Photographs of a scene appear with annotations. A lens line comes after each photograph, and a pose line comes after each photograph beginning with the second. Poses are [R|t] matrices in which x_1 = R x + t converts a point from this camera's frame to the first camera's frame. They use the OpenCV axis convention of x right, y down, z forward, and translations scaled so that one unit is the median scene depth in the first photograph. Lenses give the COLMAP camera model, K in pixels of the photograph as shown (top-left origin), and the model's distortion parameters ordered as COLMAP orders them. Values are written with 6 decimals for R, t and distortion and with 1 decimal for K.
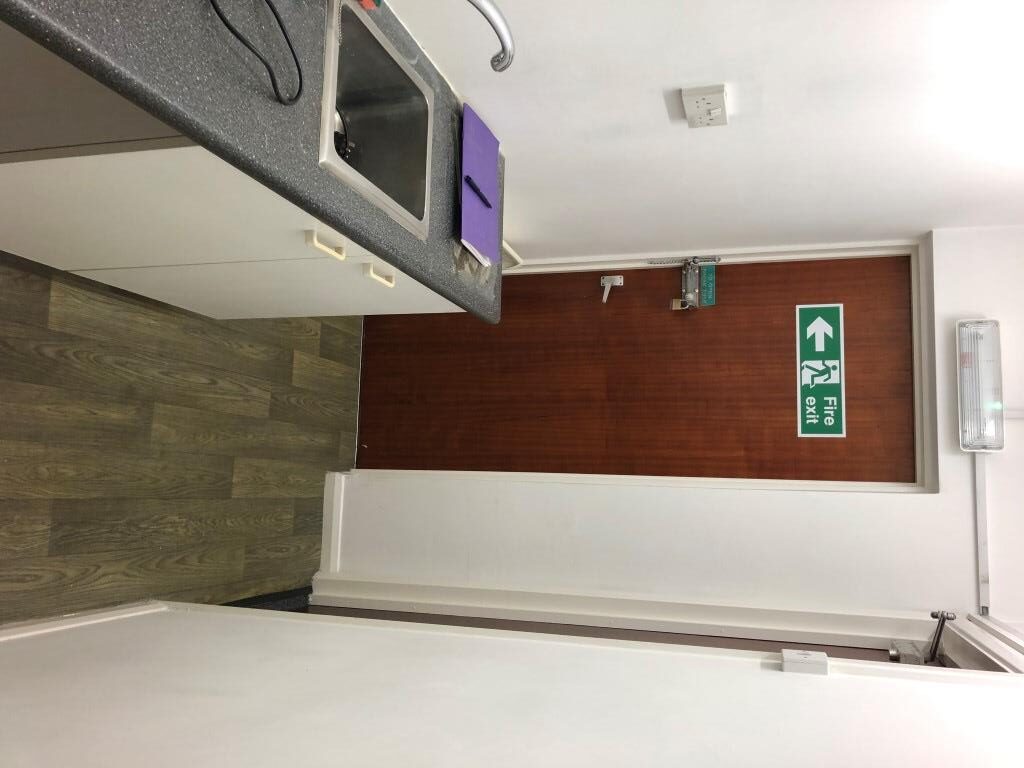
lens RADIAL K [[840.7, 0, 511.7], [0, 840.7, 373.3], [0, 0, 1]] dist [-0.007965, 0.013065]
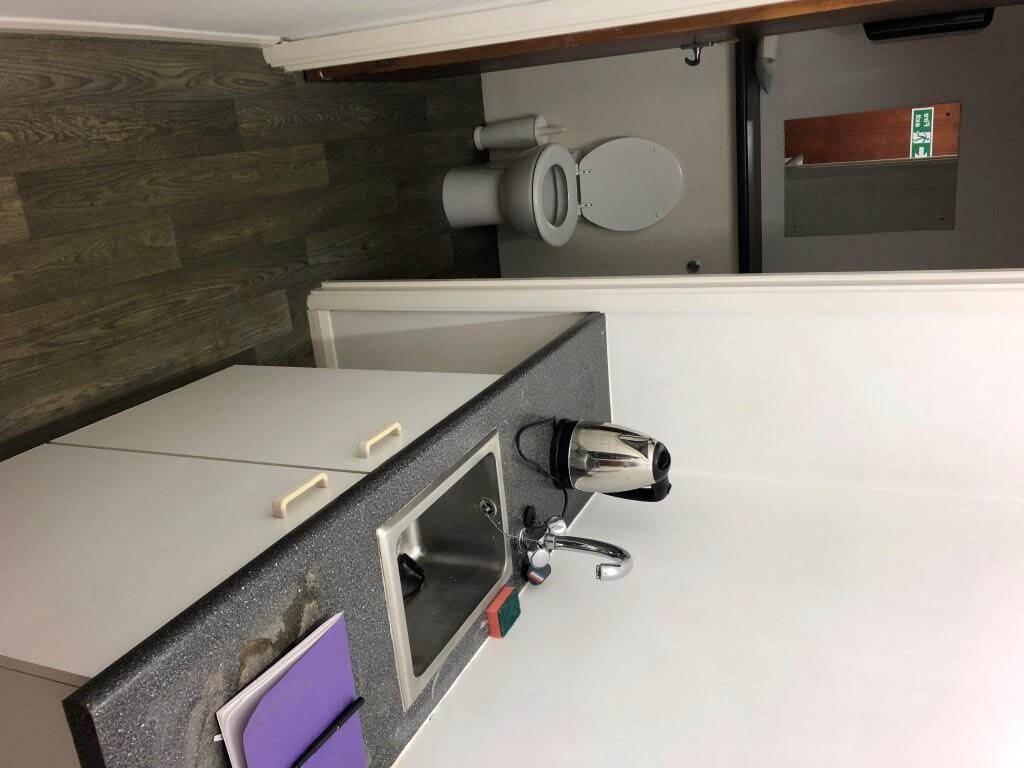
lens RADIAL K [[840.7, 0, 511.7], [0, 840.7, 373.3], [0, 0, 1]] dist [-0.007965, 0.013065]
pose [[0.751283, 0.113781, -0.650099, 0.468861], [-0.193757, -0.903596, -0.382063, 0.219703], [-0.630898, 0.412998, -0.656810, 1.497646]]
